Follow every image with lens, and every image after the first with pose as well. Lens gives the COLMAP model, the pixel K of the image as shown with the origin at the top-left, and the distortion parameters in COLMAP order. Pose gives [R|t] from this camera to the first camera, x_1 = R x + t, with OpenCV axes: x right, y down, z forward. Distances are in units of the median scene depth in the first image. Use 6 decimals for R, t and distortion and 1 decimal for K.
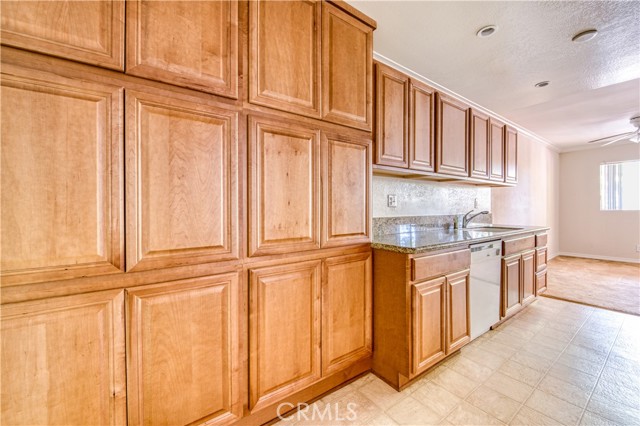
lens RADIAL K [[257.4, 0, 322.0], [0, 257.4, 210.8], [0, 0, 1]] dist [0.003644, -0.000349]
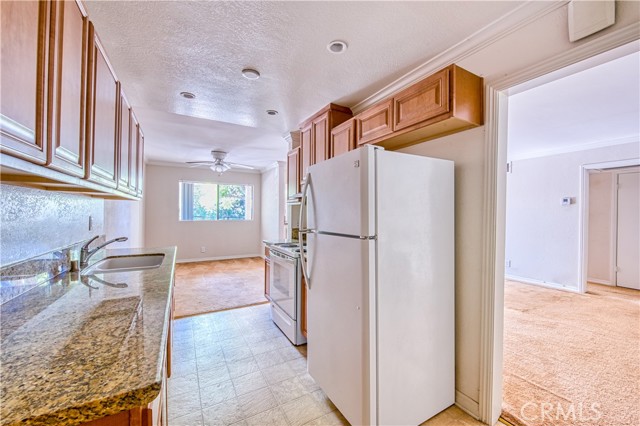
lens RADIAL K [[257.4, 0, 323.0], [0, 257.4, 211.4], [0, 0, 1]] dist [0.003644, -0.000349]
pose [[0.103823, 0.002038, 0.994594, -0.011371], [0.000306, 0.999998, -0.002081, -0.074398], [-0.994596, 0.000520, 0.103822, 0.429142]]
